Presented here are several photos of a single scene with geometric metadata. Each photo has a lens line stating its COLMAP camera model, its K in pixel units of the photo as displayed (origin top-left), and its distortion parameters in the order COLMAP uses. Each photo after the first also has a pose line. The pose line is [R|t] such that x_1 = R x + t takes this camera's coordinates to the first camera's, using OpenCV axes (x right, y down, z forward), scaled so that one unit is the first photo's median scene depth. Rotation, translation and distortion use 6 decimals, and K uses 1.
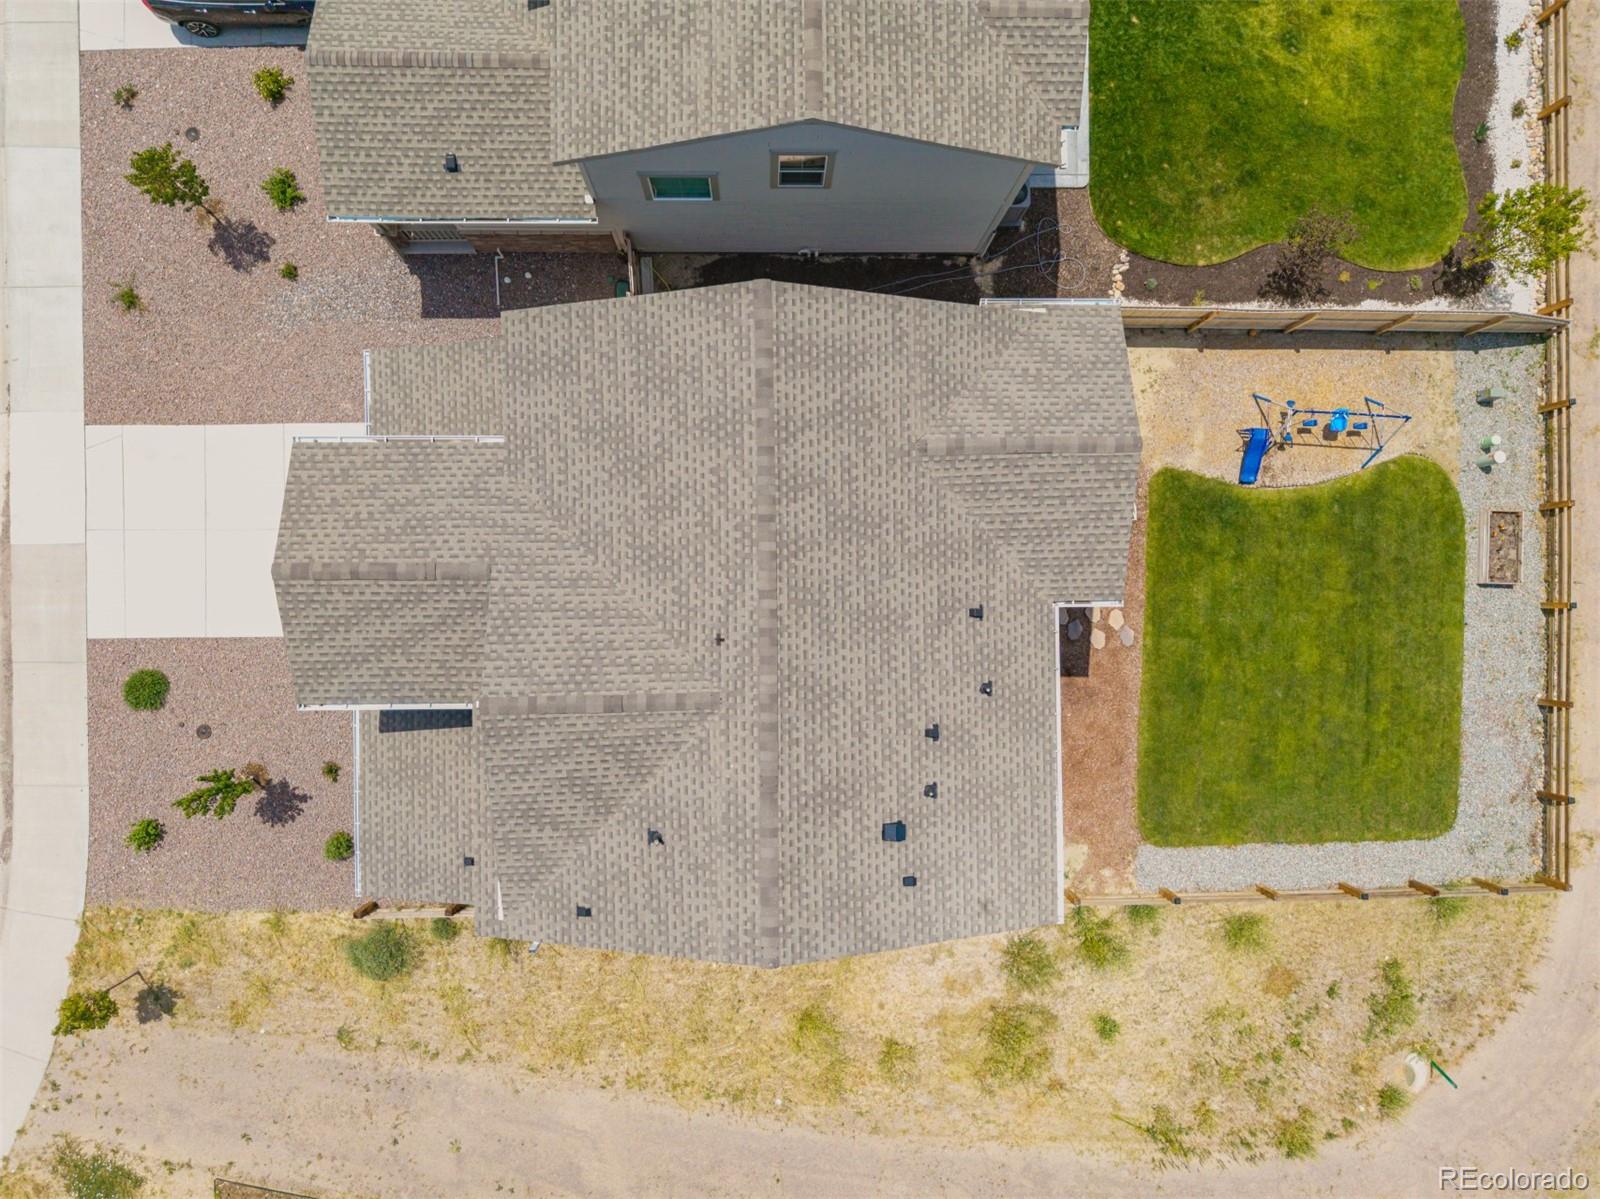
lens RADIAL K [[1114.3, 0, 796.7], [0, 1114.3, 602.6], [0, 0, 1]] dist [0.018038, -0.015835]
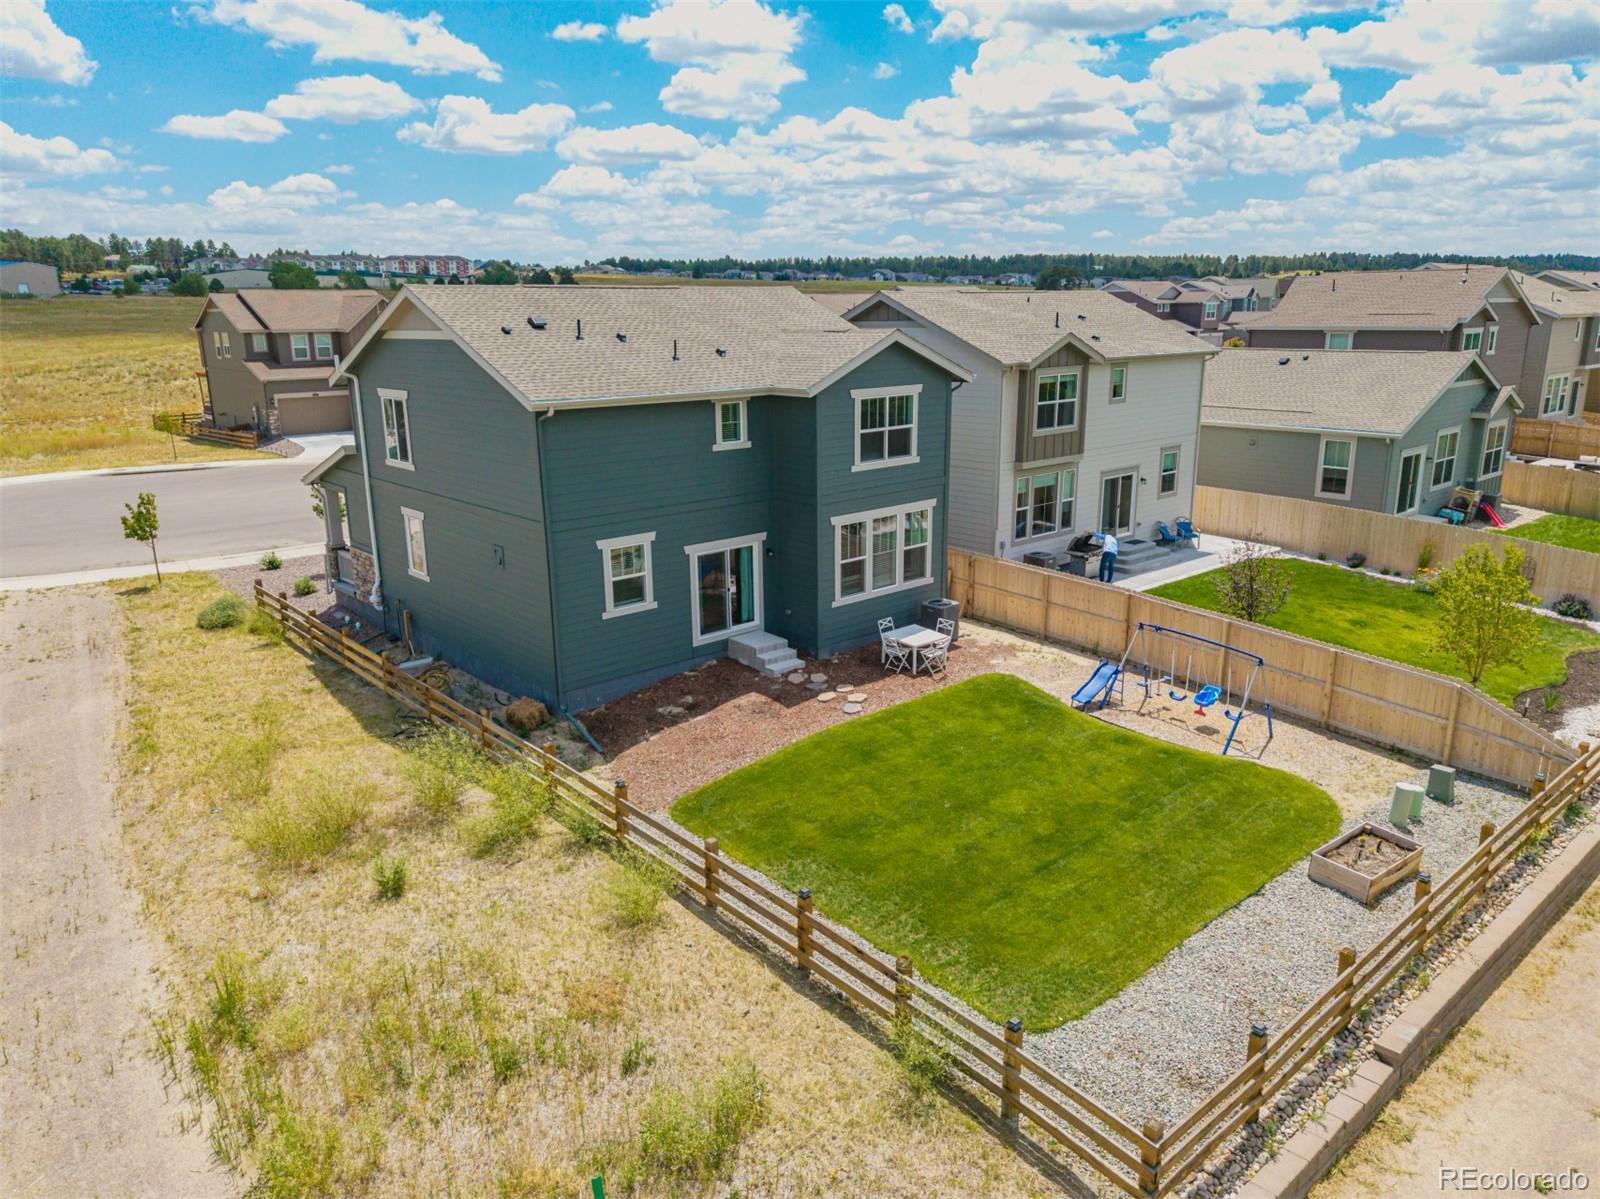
lens RADIAL K [[1114.3, 0, 796.7], [0, 1114.3, 602.6], [0, 0, 1]] dist [0.018038, -0.015835]
pose [[0.653369, 0.151513, -0.741722, 0.901169], [-0.756092, 0.179610, -0.629338, 0.594455], [0.037867, 0.972000, 0.231909, 0.723284]]
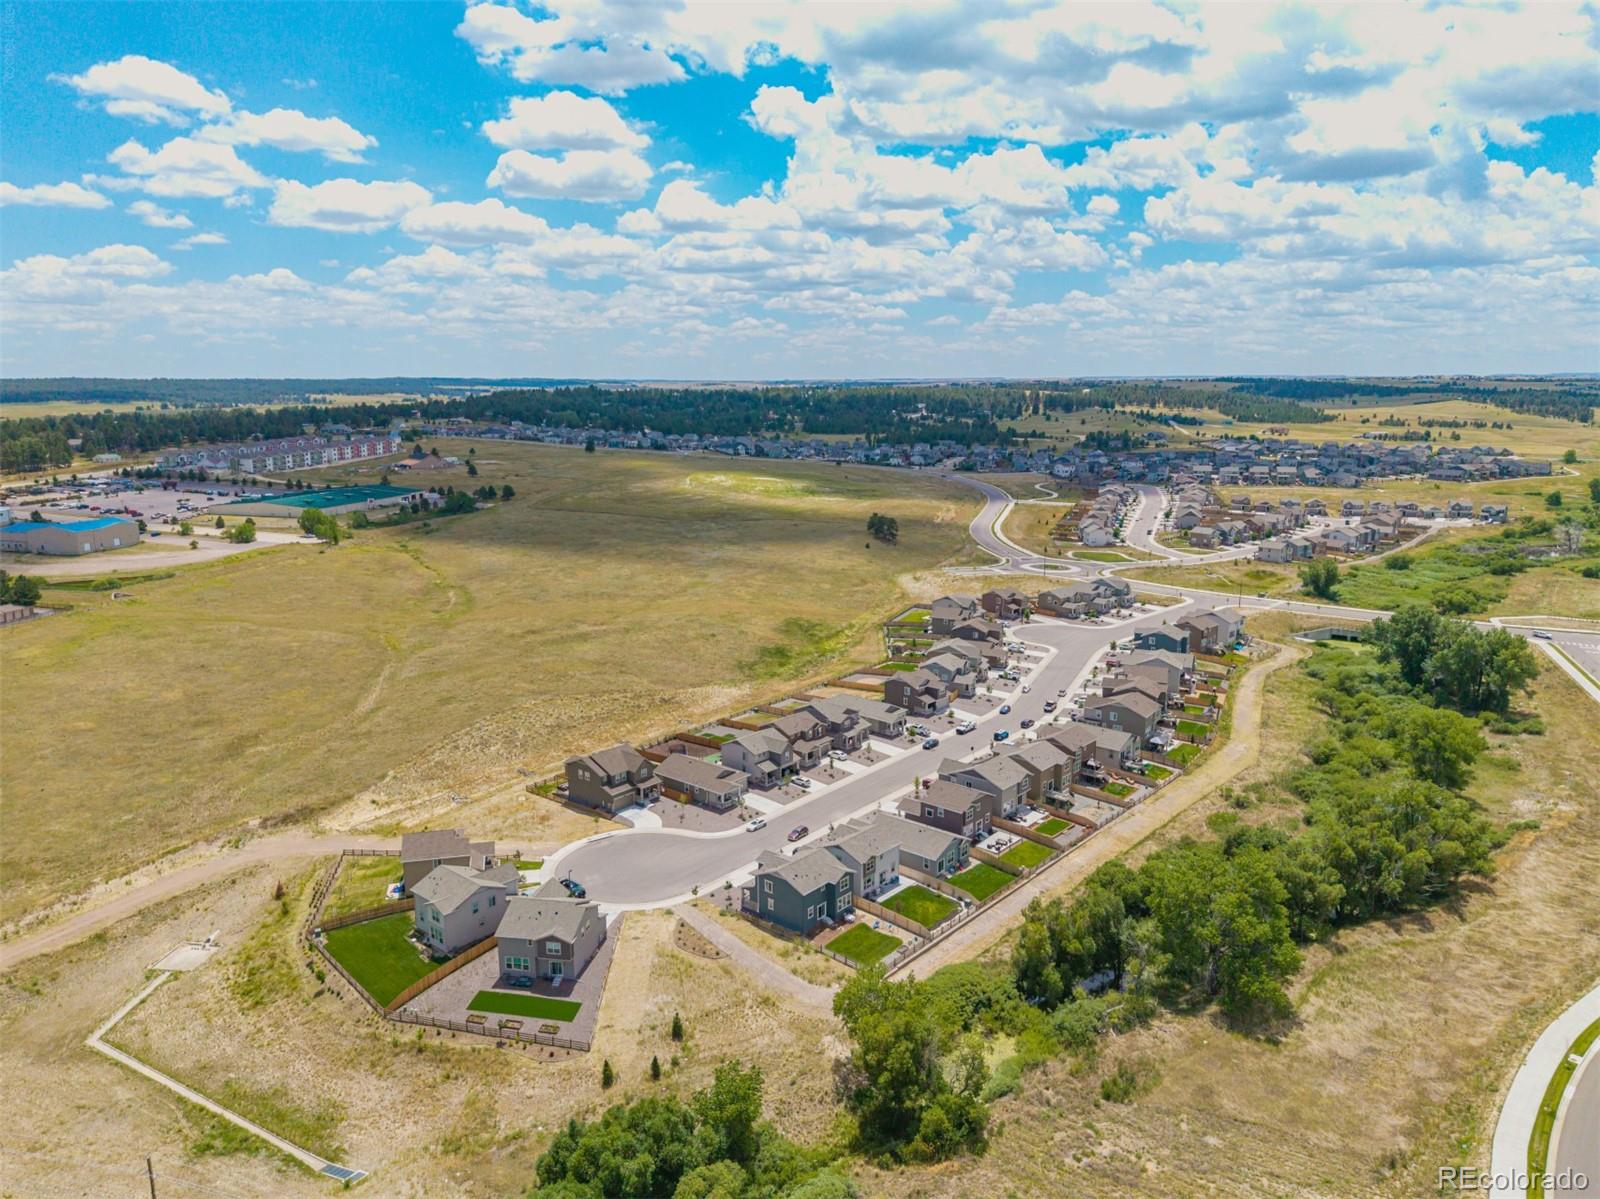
lens RADIAL K [[1115.0, 0, 795.2], [0, 1115.0, 592.7], [0, 0, 1]] dist [0.124819, -0.209900]
pose [[0.752197, 0.087630, -0.653086, 4.058903], [-0.658239, 0.145587, -0.738597, 4.597389], [0.030357, 0.985457, 0.167191, -1.926153]]
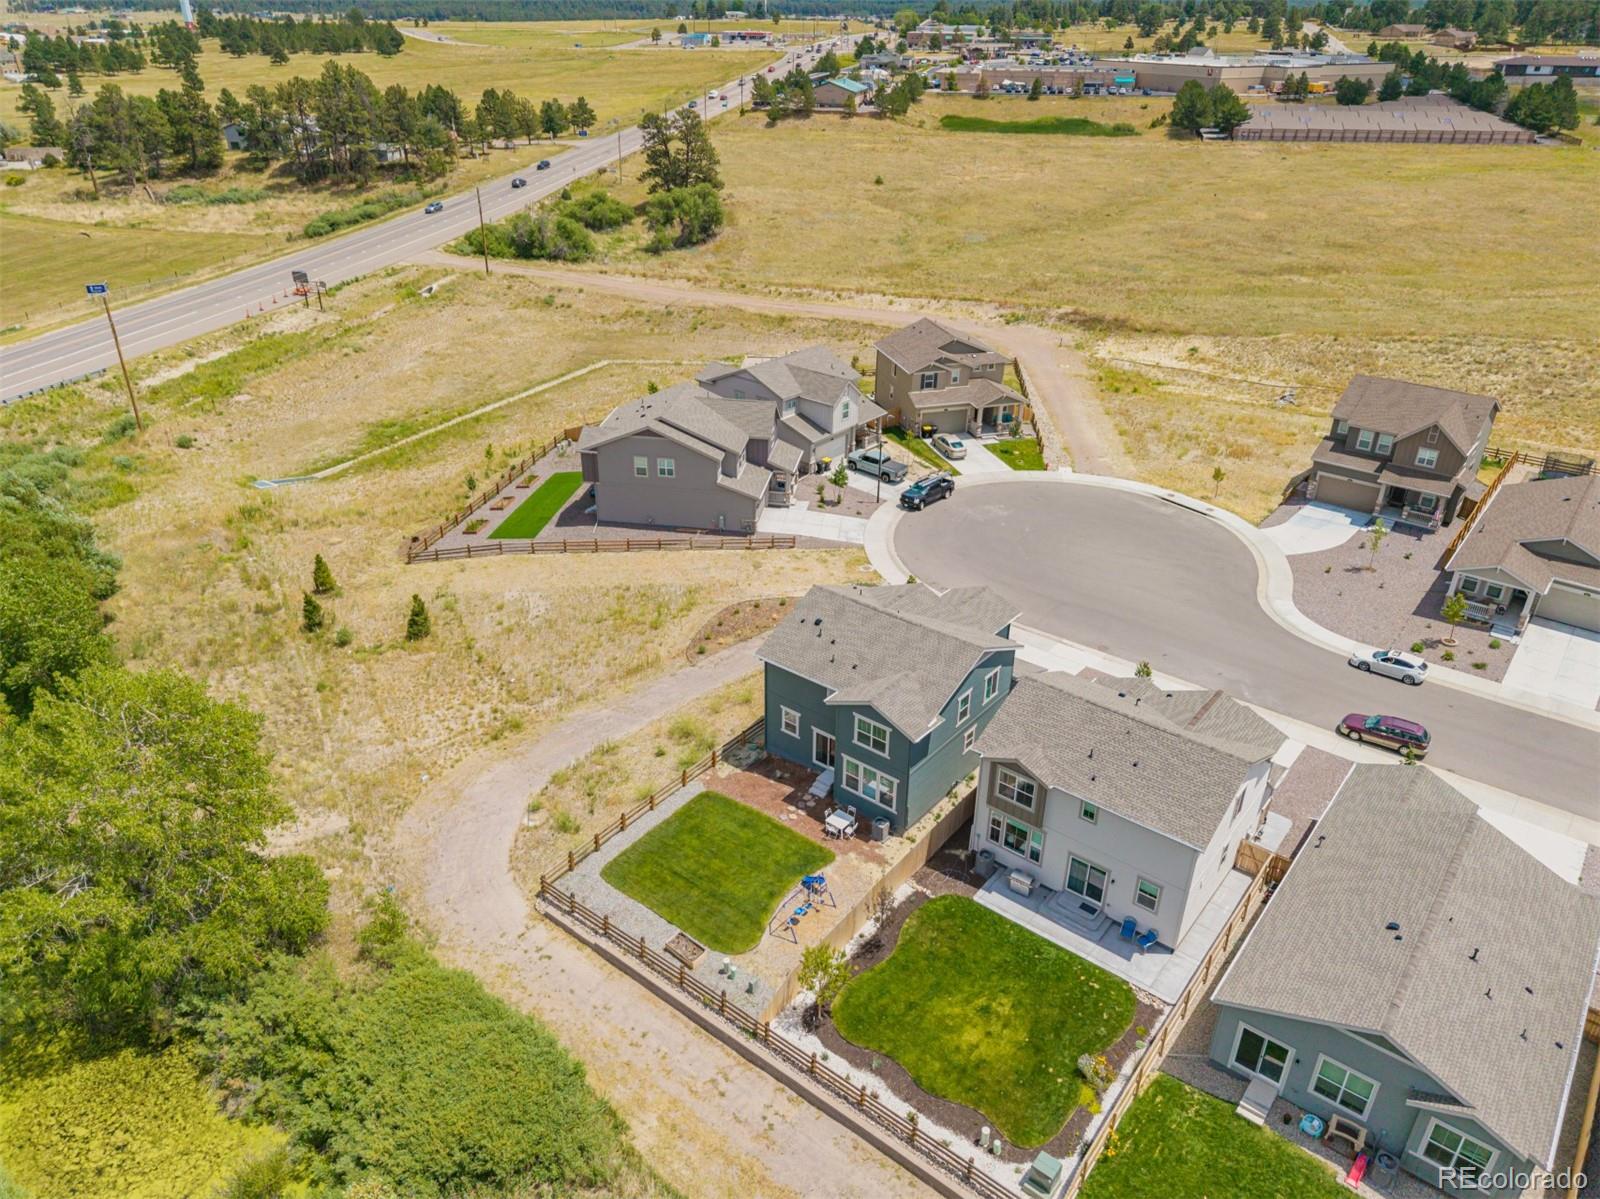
lens RADIAL K [[1108.8, 0, 794.8], [0, 1108.8, 596.9], [0, 0, 1]] dist [0.074064, -0.098567]
pose [[-0.635351, 0.322409, -0.701699, 1.673189], [-0.771619, -0.301012, 0.560354, -1.075406], [-0.030557, 0.897465, 0.440025, -0.337690]]
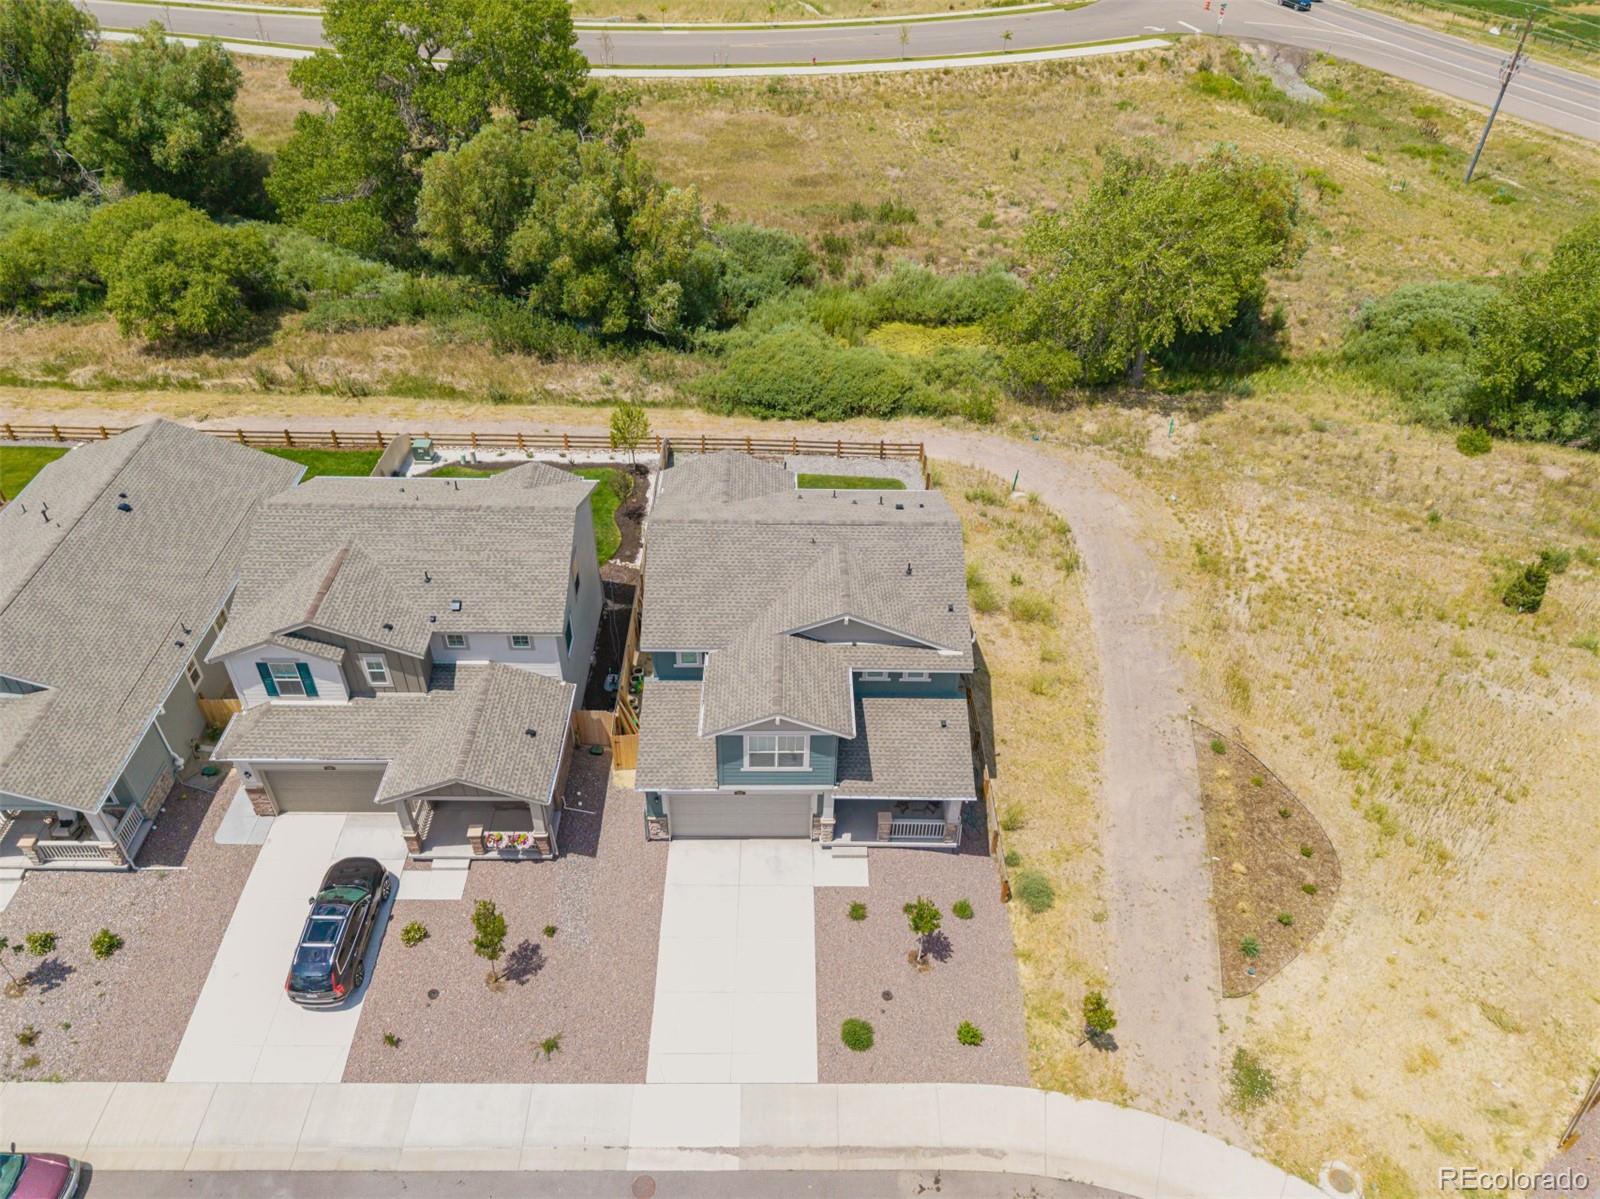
lens RADIAL K [[1114.3, 0, 796.7], [0, 1114.3, 602.6], [0, 0, 1]] dist [0.018038, -0.015835]
pose [[0.001310, -0.663365, 0.748295, -1.187708], [0.999733, 0.018143, 0.014334, -0.018732], [-0.023085, 0.748076, 0.663212, -0.217905]]
